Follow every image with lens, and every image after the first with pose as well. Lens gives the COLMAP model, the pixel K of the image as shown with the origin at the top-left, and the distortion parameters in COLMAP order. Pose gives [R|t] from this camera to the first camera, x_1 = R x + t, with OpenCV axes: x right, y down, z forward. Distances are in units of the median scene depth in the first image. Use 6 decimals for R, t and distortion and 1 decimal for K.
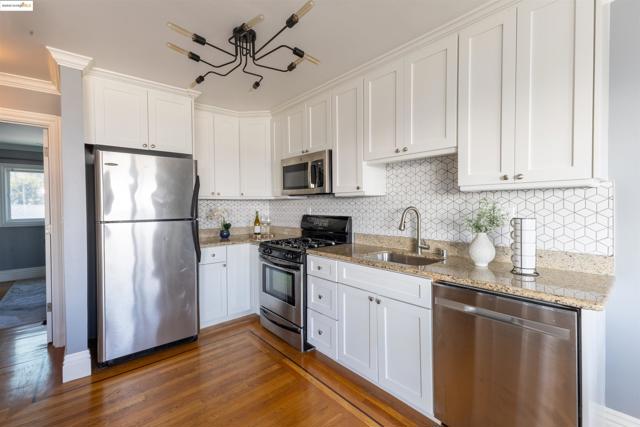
lens RADIAL K [[274.8, 0, 320.0], [0, 274.8, 213.5], [0, 0, 1]] dist [0.003222, -0.000392]
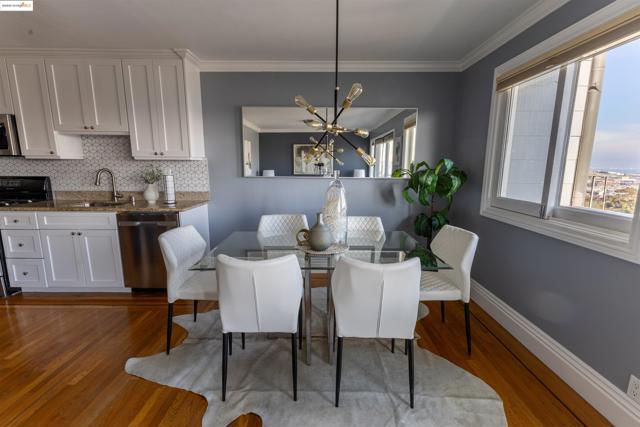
lens RADIAL K [[274.8, 0, 320.0], [0, 274.8, 213.5], [0, 0, 1]] dist [0.003222, -0.000392]
pose [[0.653059, -0.114254, 0.748639, -0.031435], [0.008562, 0.989605, 0.143560, 0.009601], [-0.757259, -0.087343, 0.647248, -0.739030]]
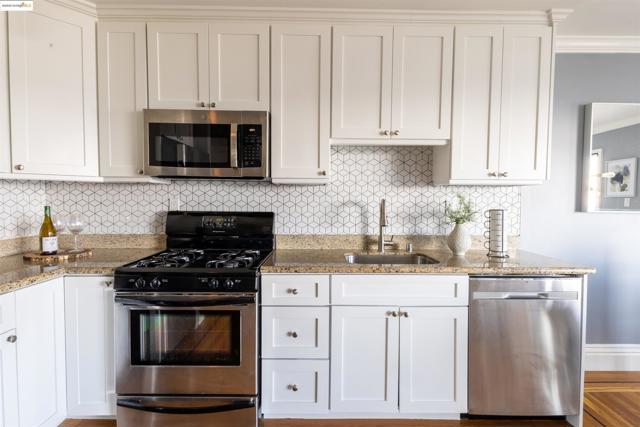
lens RADIAL K [[309.5, 0, 320.0], [0, 309.5, 213.5], [0, 0, 1]] dist [0.001711, 0.000143]
pose [[0.654287, -0.025701, 0.755810, -0.516474], [0.010391, 0.999634, 0.024996, -0.005406], [-0.756175, -0.008501, 0.654314, 0.472940]]
